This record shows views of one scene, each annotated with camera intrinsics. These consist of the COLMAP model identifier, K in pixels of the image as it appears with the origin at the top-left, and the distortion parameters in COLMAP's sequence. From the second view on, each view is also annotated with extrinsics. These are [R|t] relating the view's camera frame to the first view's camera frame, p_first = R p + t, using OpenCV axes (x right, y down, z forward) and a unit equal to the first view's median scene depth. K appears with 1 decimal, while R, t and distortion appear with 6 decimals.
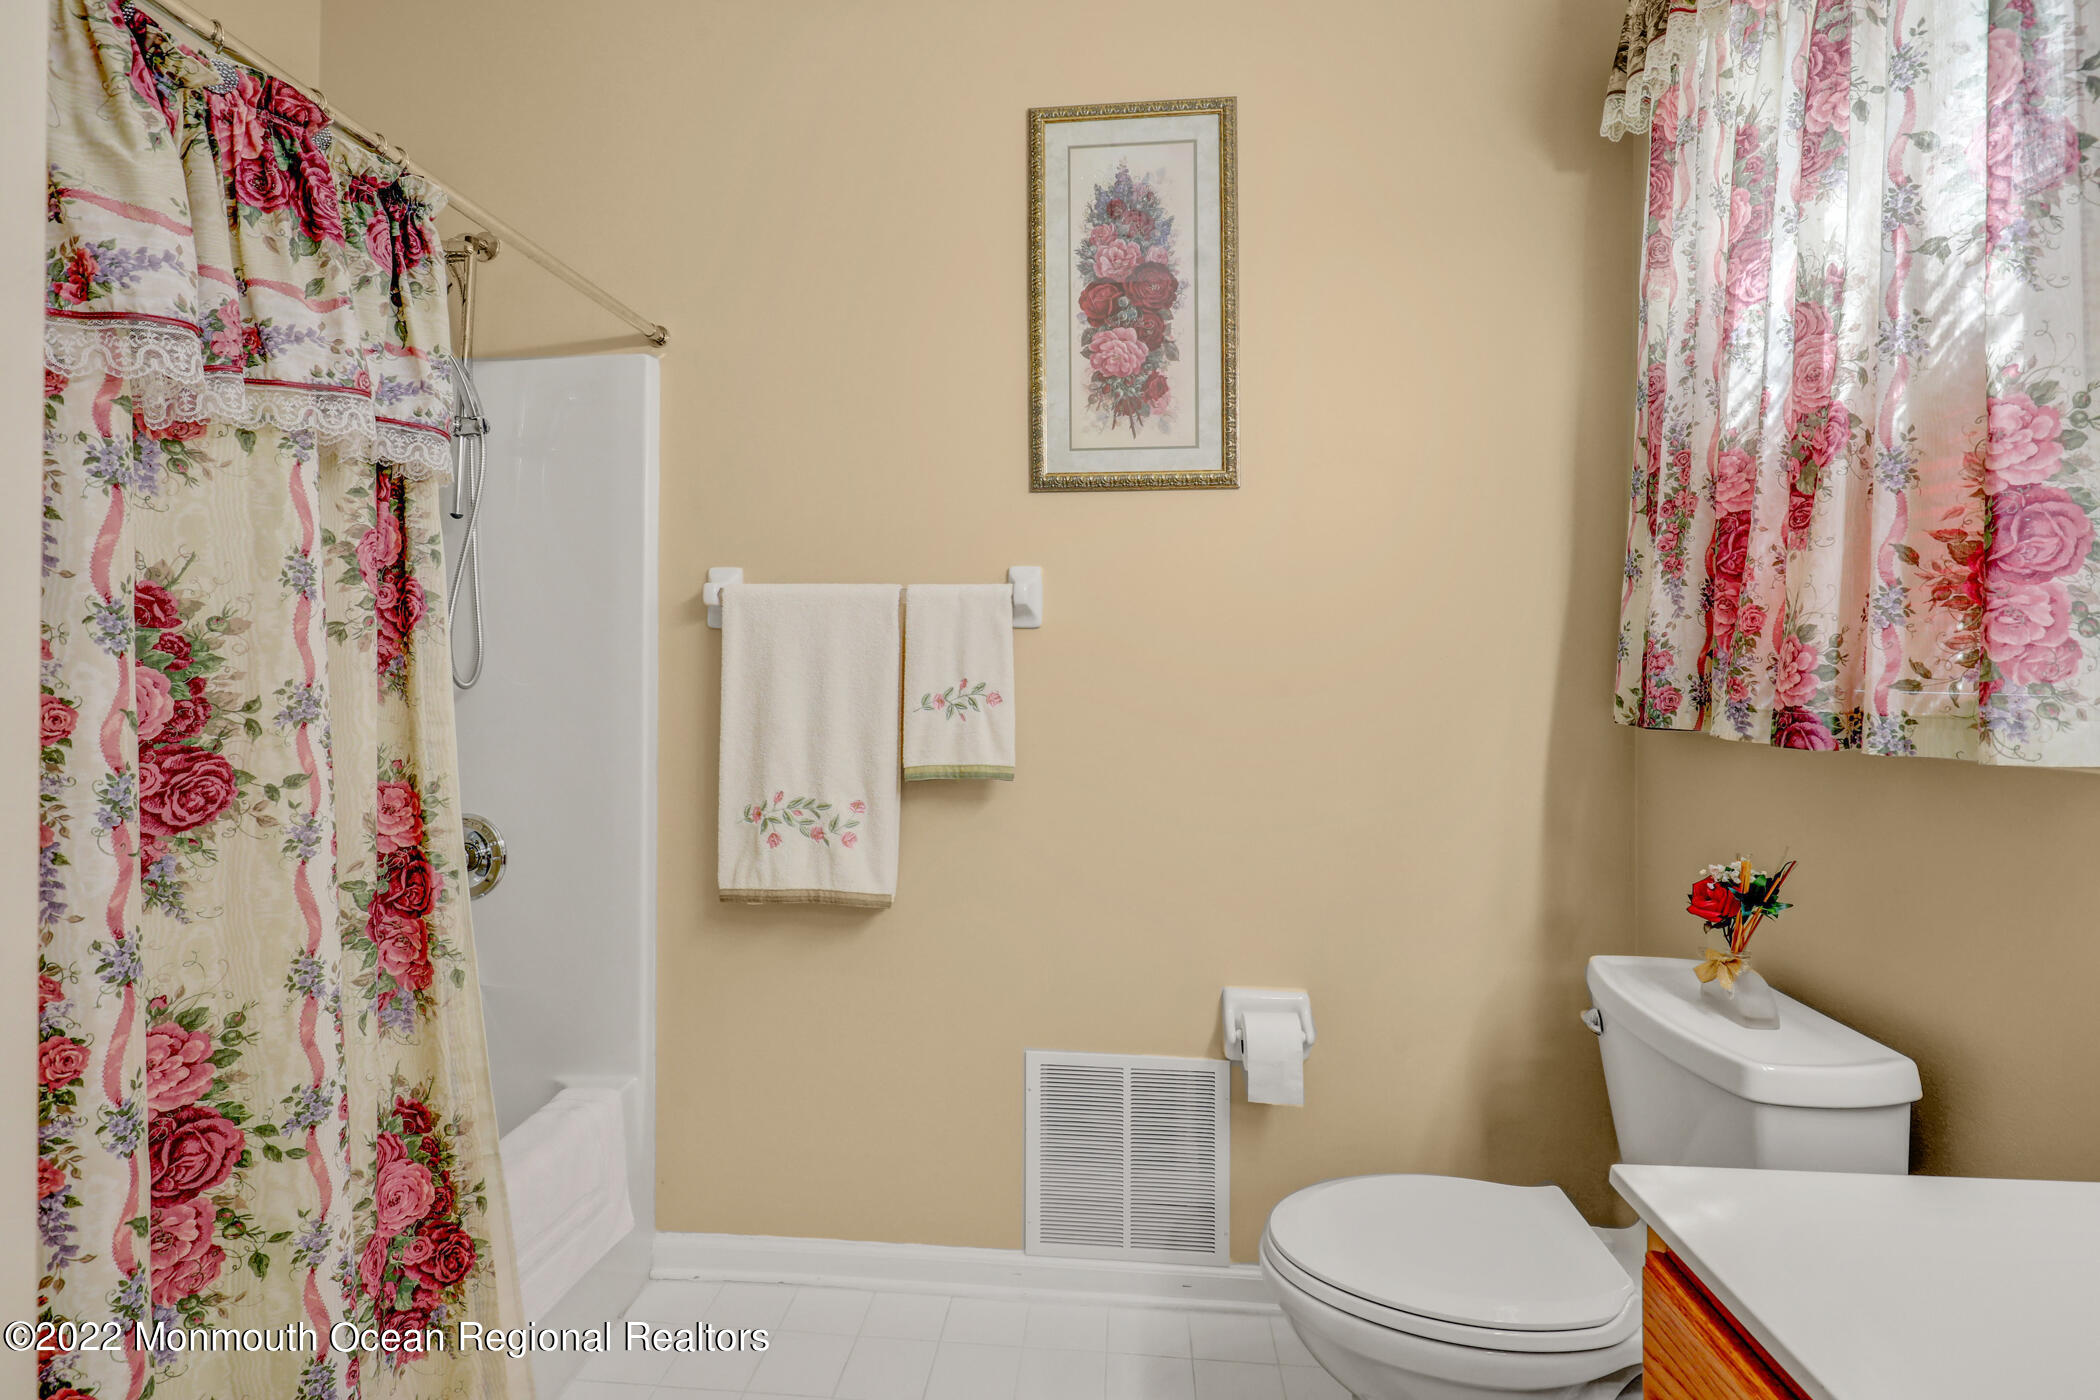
lens RADIAL K [[961.8, 0, 1047.6], [0, 961.8, 664.8], [0, 0, 1]] dist [-0.003210, 0.000259]
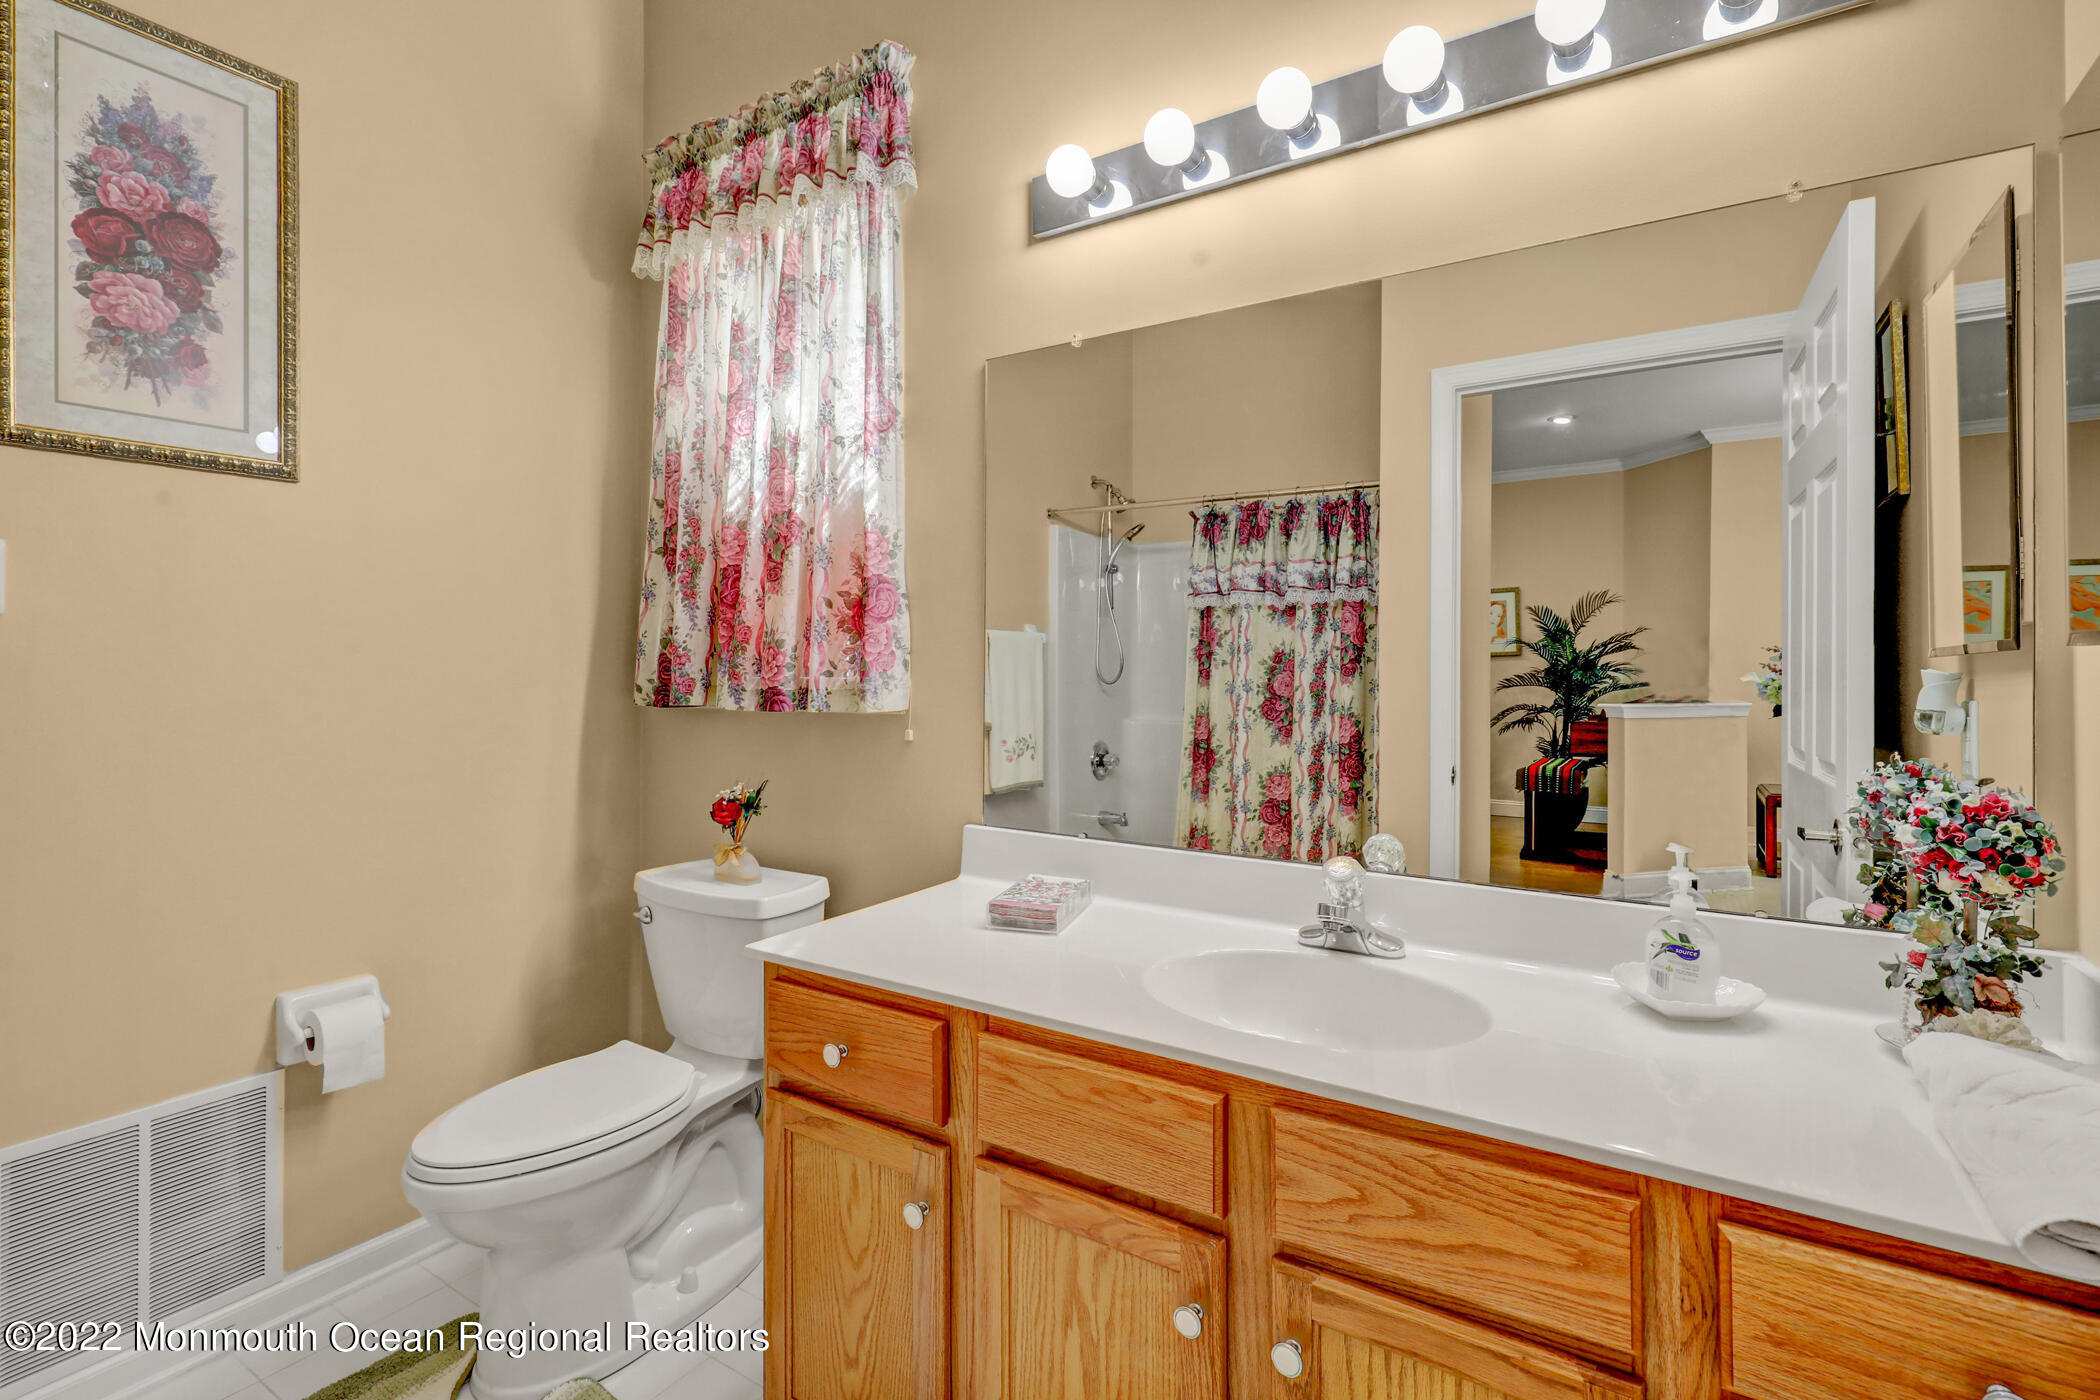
lens RADIAL K [[961.8, 0, 1047.6], [0, 961.8, 664.8], [0, 0, 1]] dist [-0.003210, 0.000259]
pose [[0.463304, -0.003765, 0.886192, -0.413236], [-0.001731, 0.999985, 0.005153, -0.004334], [-0.886198, -0.003921, 0.463290, -0.176777]]
